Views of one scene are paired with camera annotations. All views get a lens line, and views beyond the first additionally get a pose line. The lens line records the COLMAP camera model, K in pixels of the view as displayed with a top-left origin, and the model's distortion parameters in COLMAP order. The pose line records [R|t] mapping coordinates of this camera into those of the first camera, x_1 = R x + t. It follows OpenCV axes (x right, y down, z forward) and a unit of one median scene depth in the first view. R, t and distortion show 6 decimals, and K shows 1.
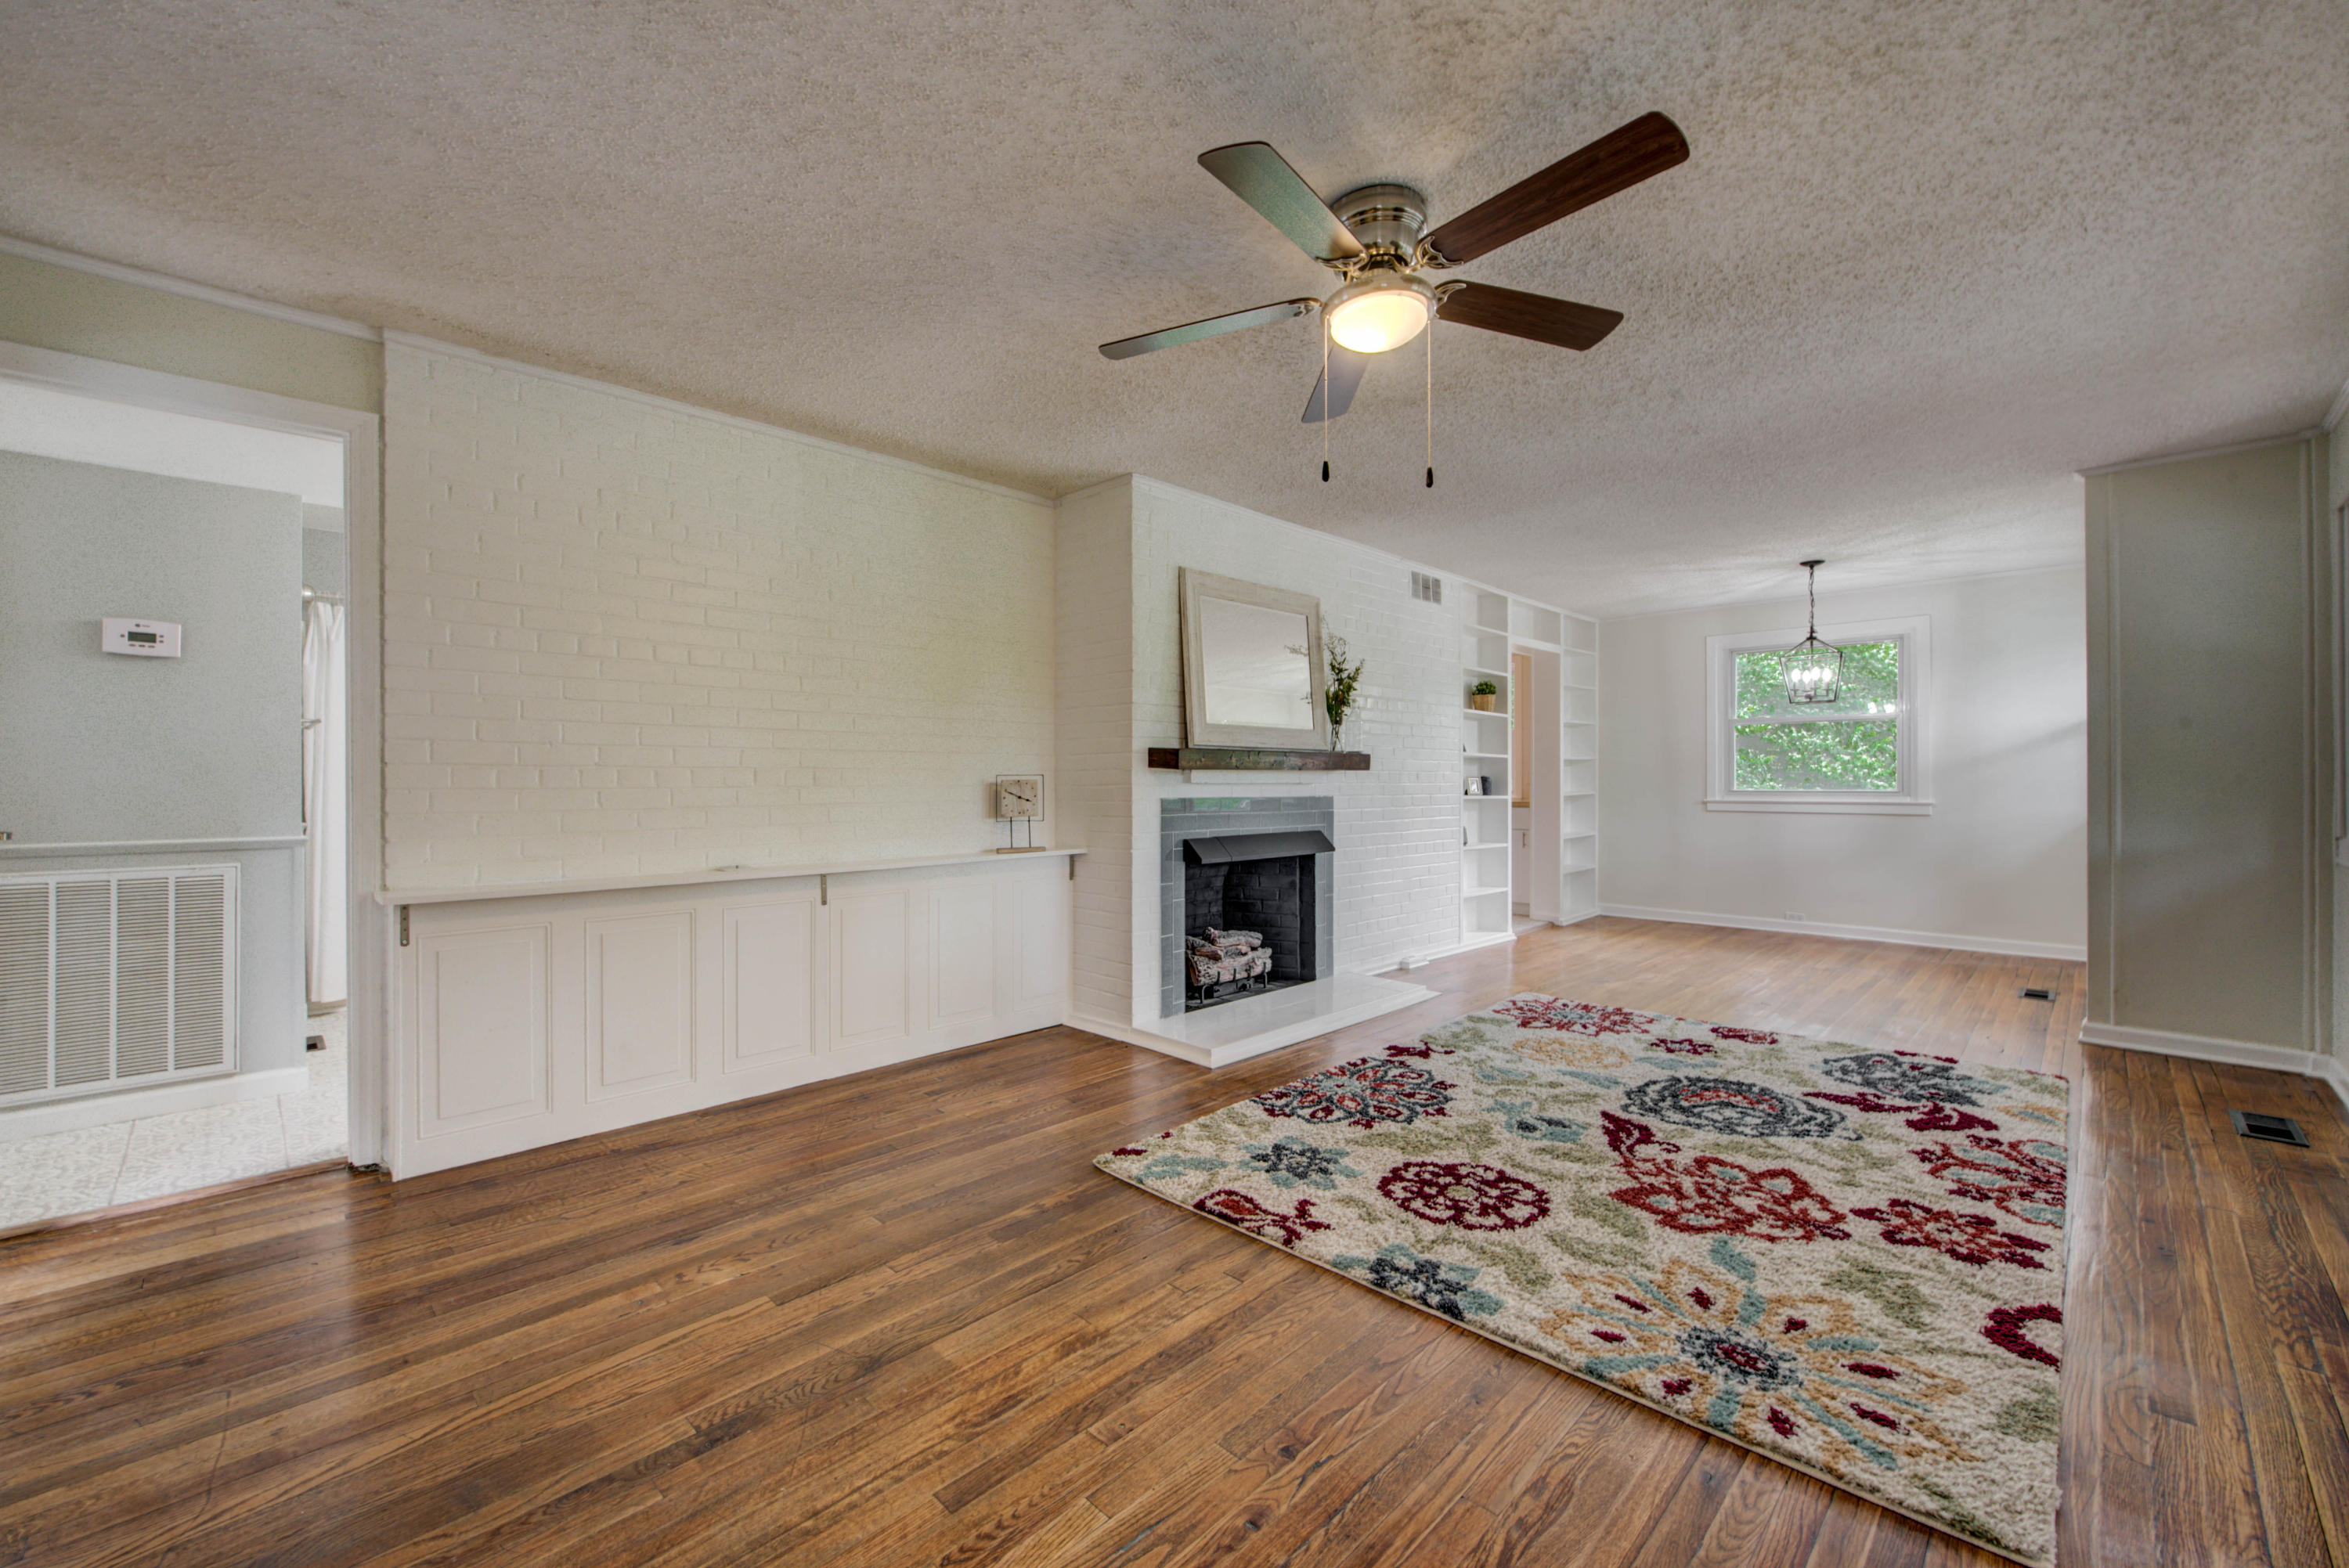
lens RADIAL K [[936.6, 0, 1176.6], [0, 936.6, 780.1], [0, 0, 1]] dist [-0.001757, 0.000025]
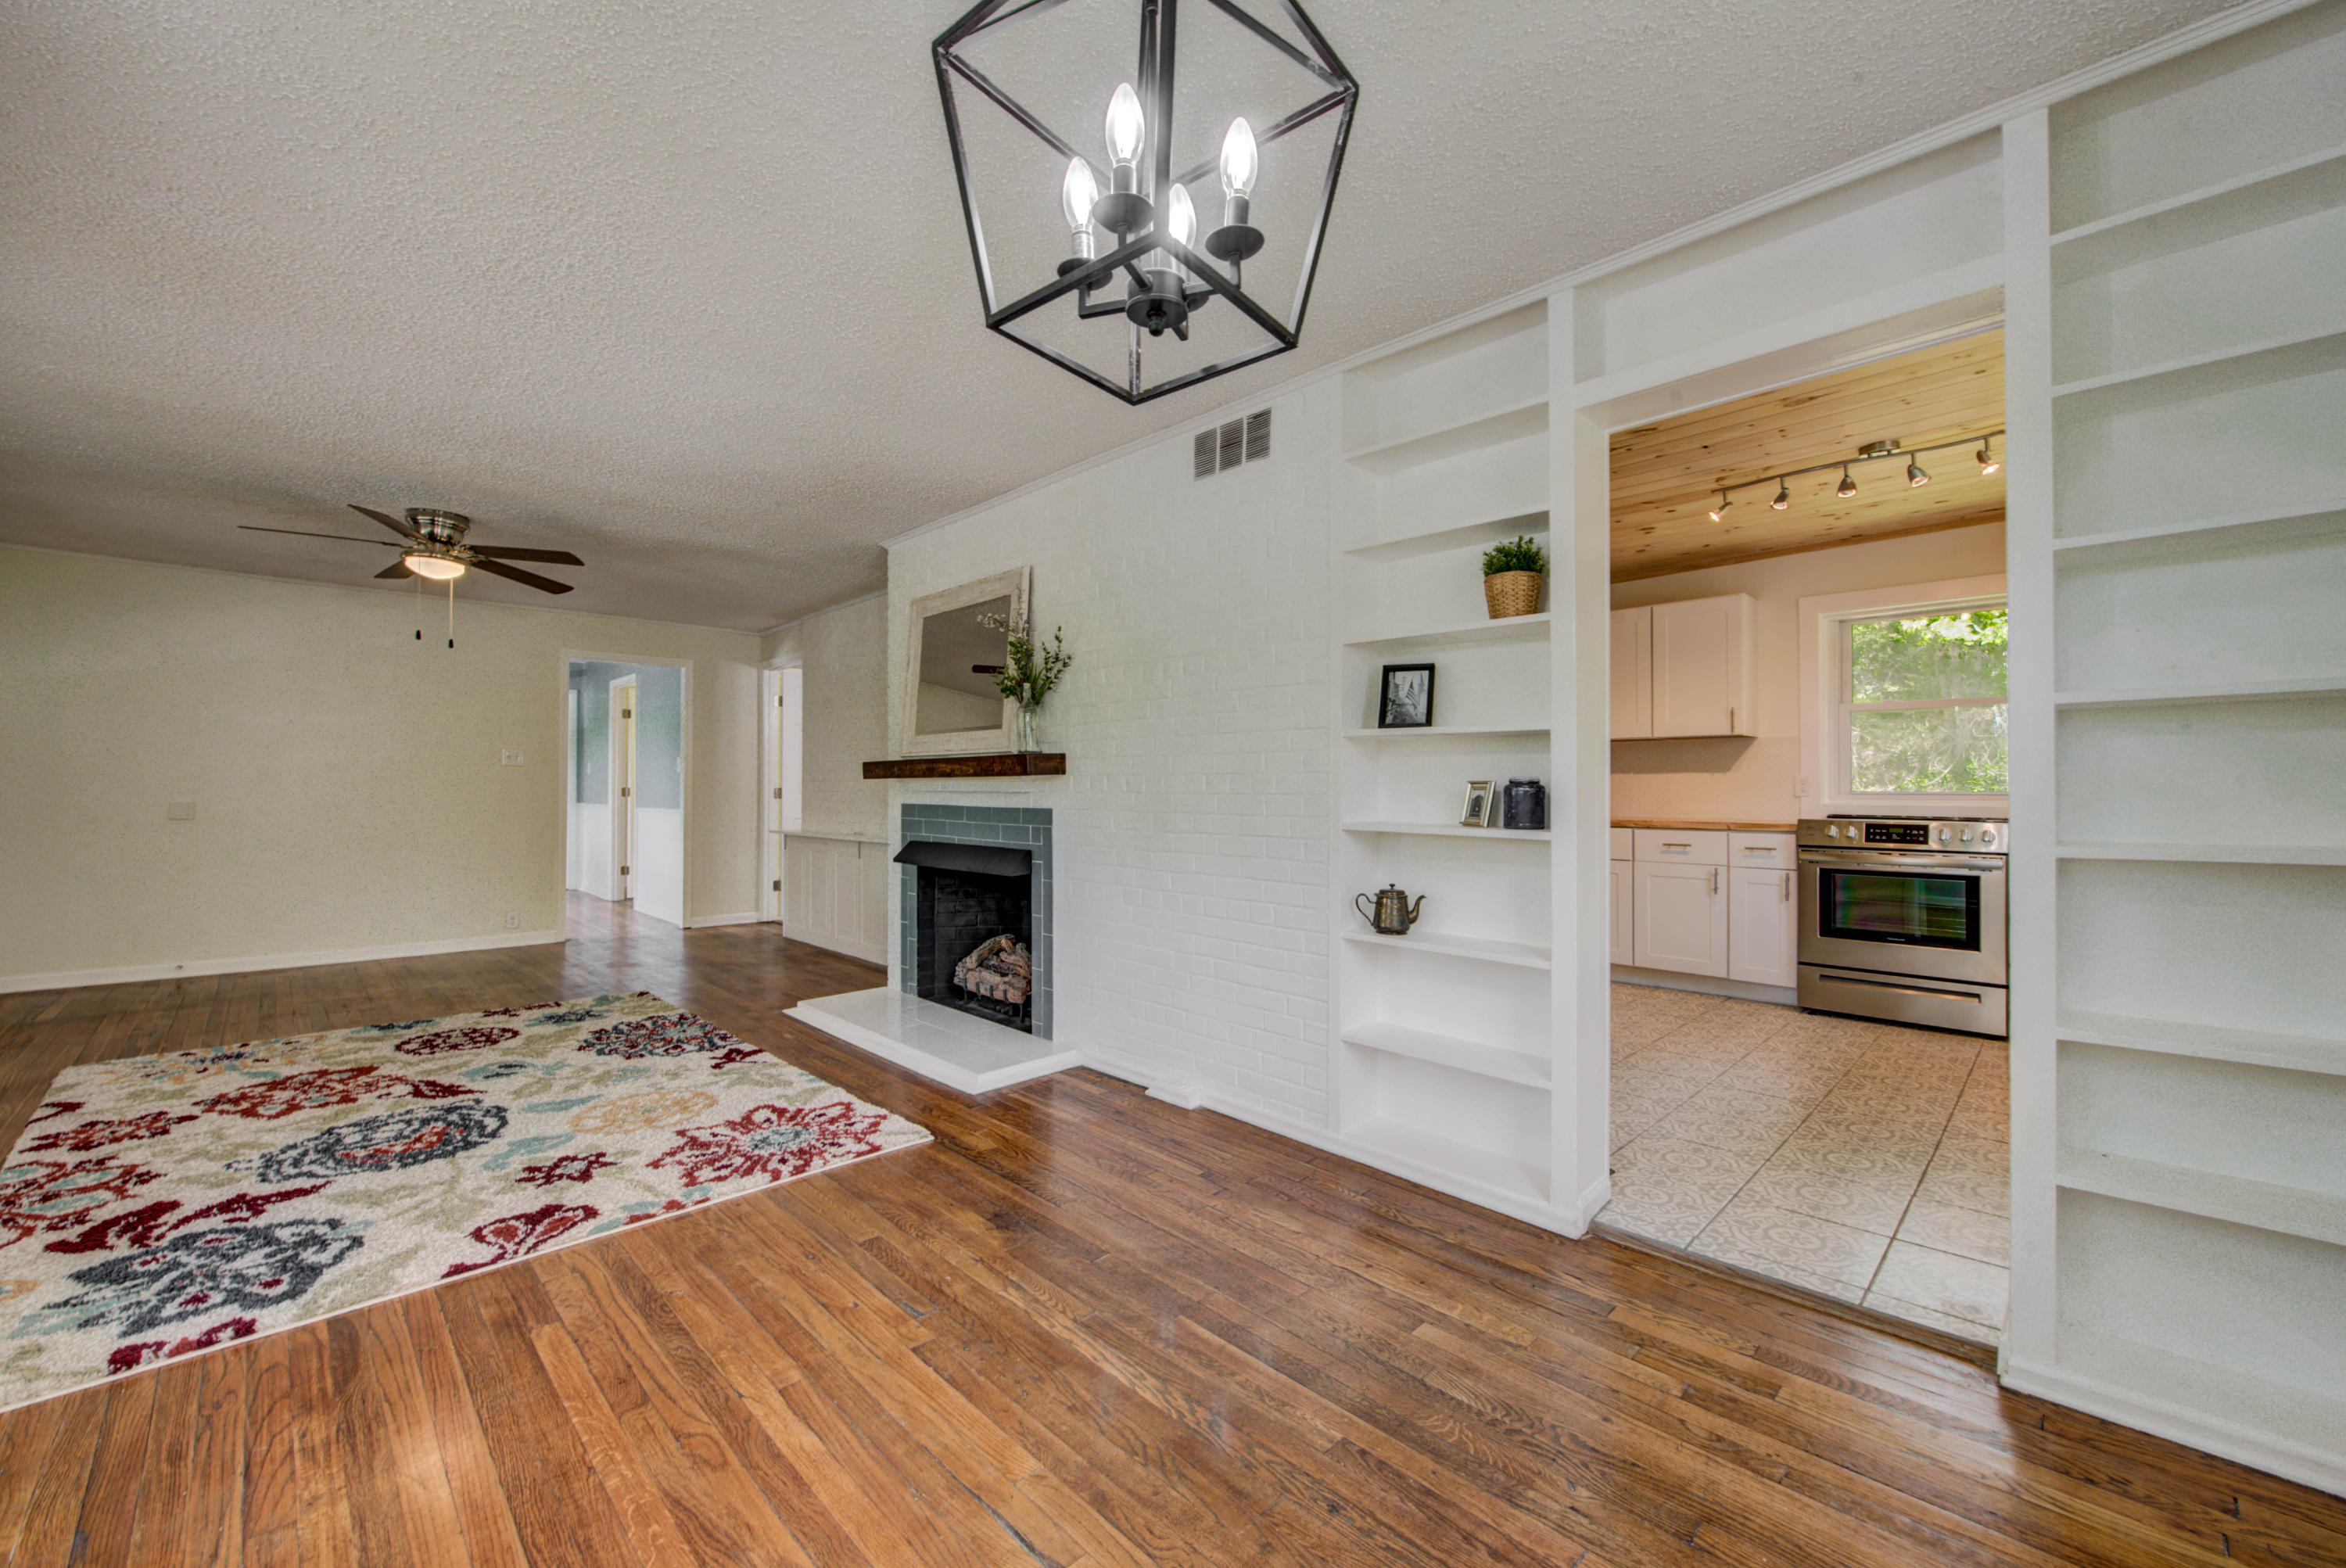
lens RADIAL K [[925.3, 0, 1175.4], [0, 925.3, 779.4], [0, 0, 1]] dist [-0.001818, -0.000231]
pose [[-0.011554, -0.007885, -0.999902, 1.665829], [0.000102, 0.999969, -0.007886, -0.002078], [0.999933, -0.000193, -0.011553, 1.982134]]
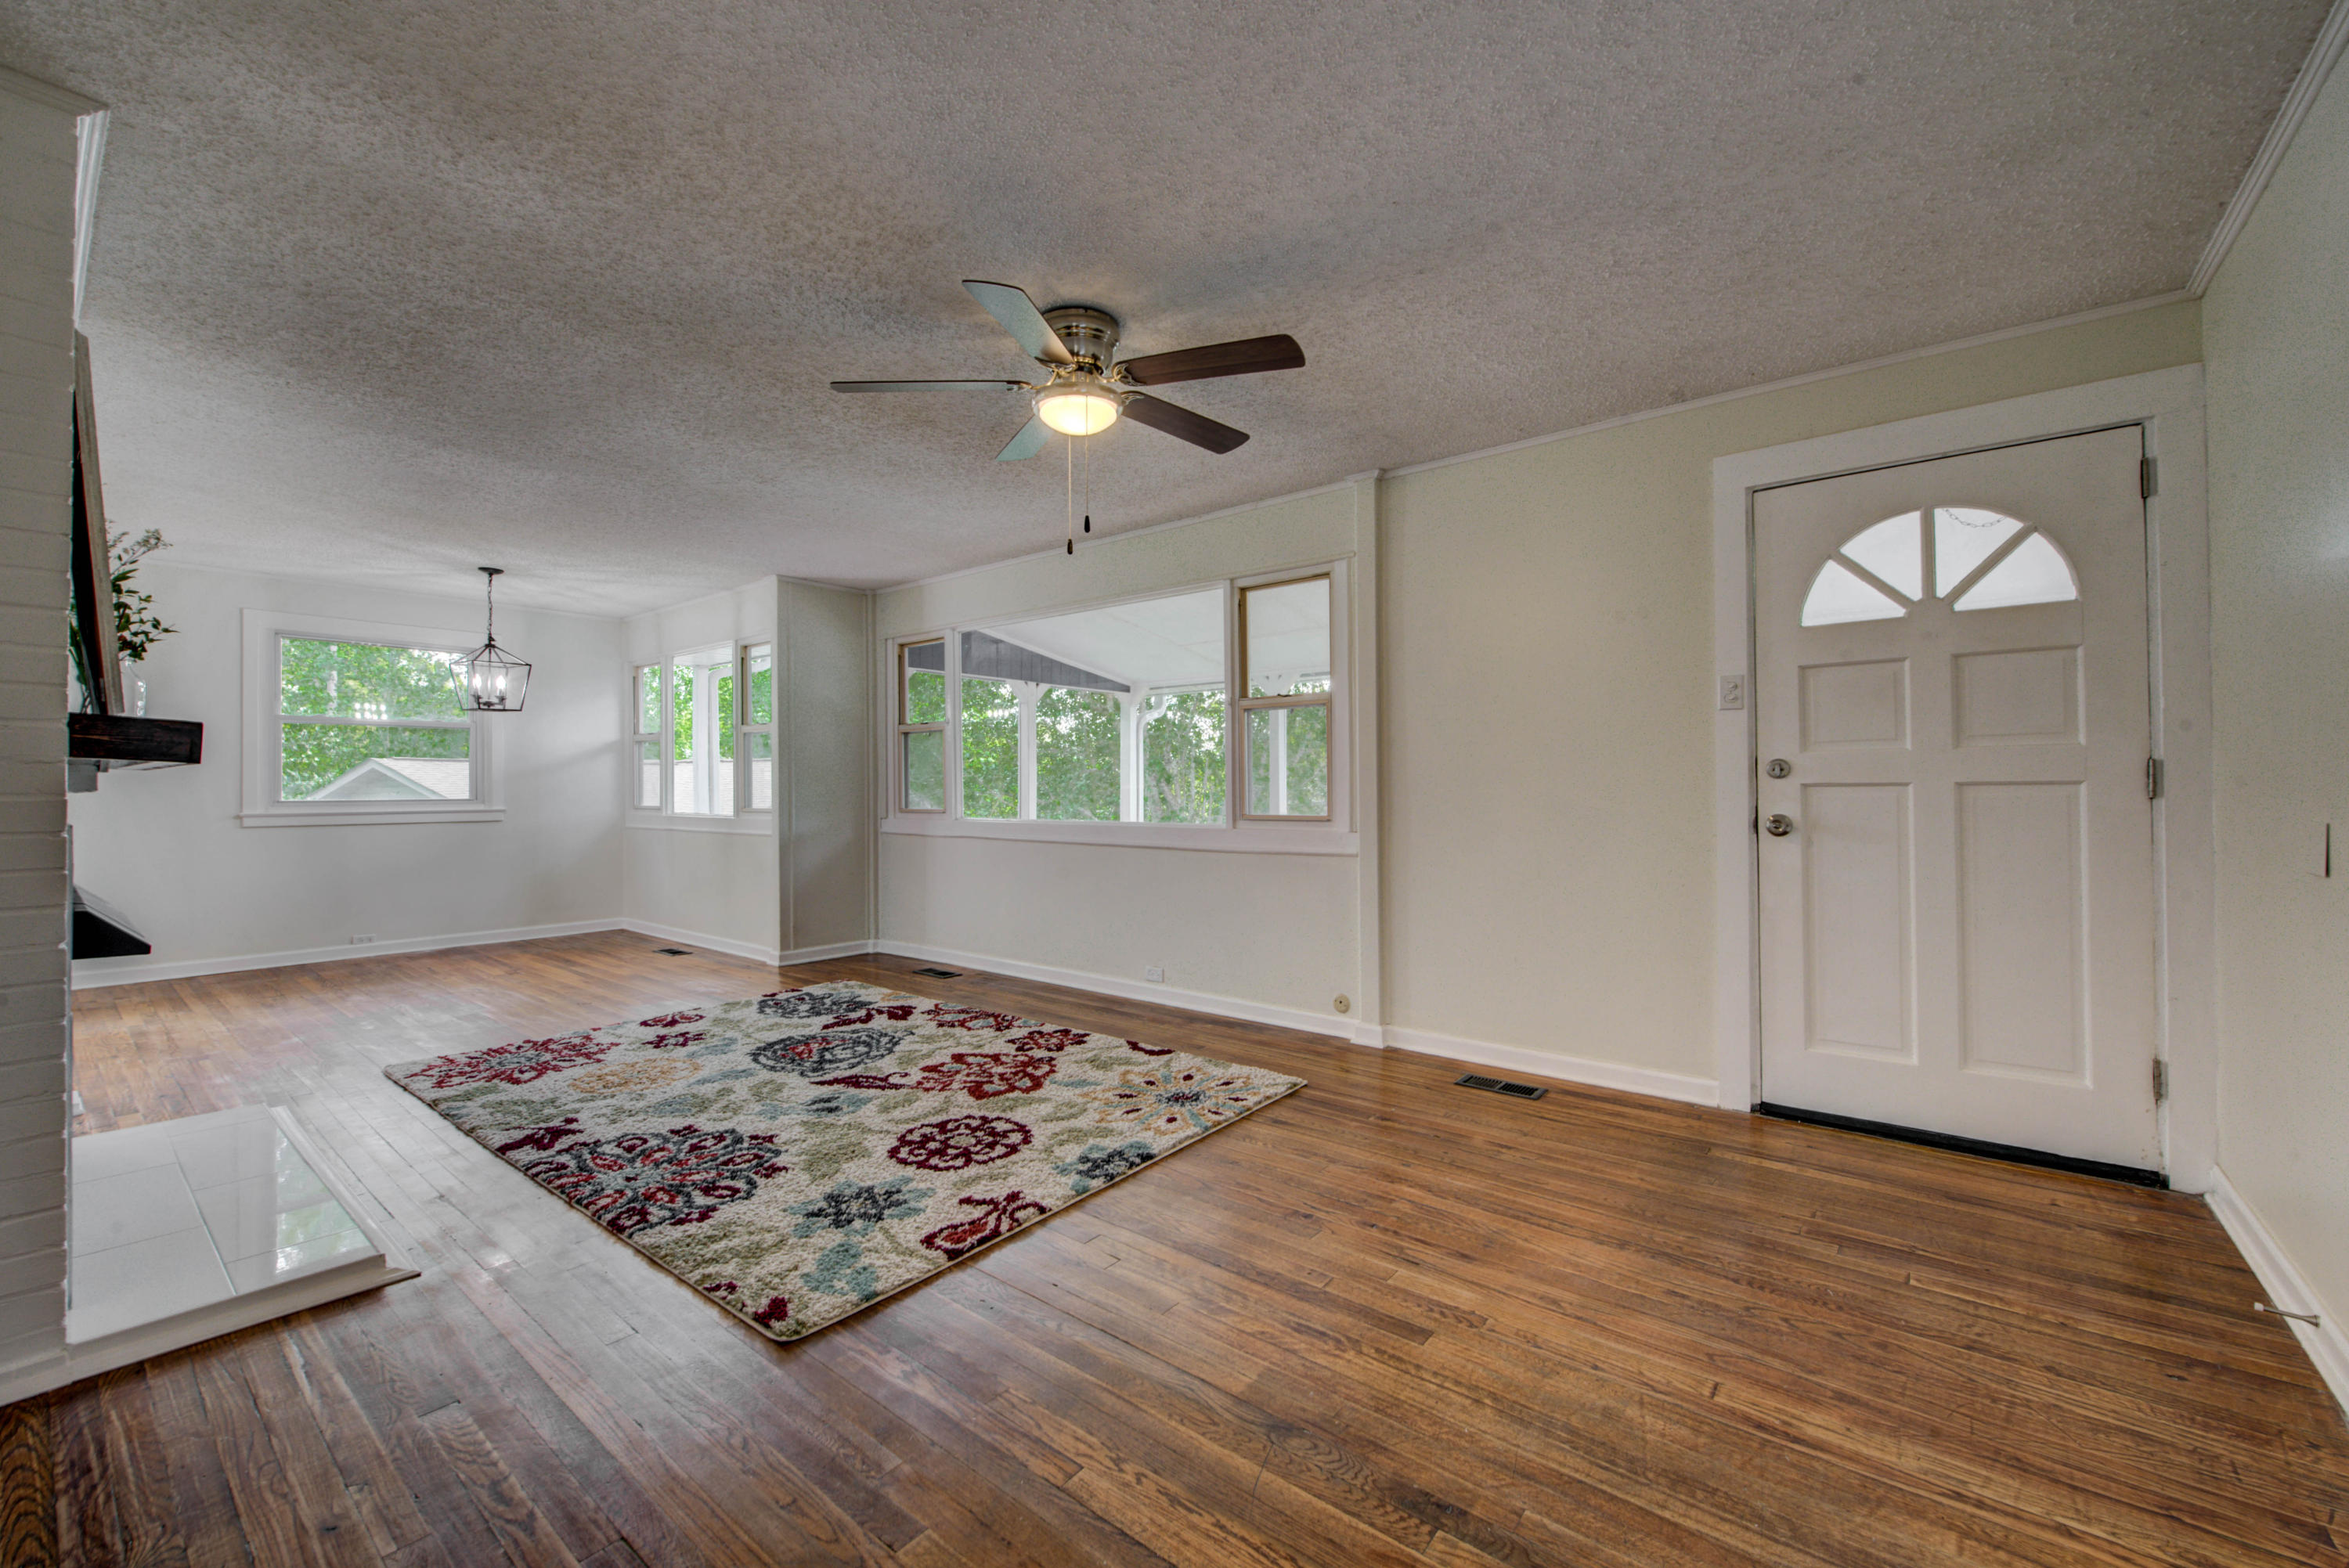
lens RADIAL K [[936.6, 0, 1168.9], [0, 936.6, 783.4], [0, 0, 1]] dist [-0.001757, 0.000025]
pose [[-0.101158, 0.004193, 0.994862, -0.761008], [0.003774, 0.999986, -0.003831, 0.003764], [-0.994863, 0.003367, -0.101172, 0.750030]]
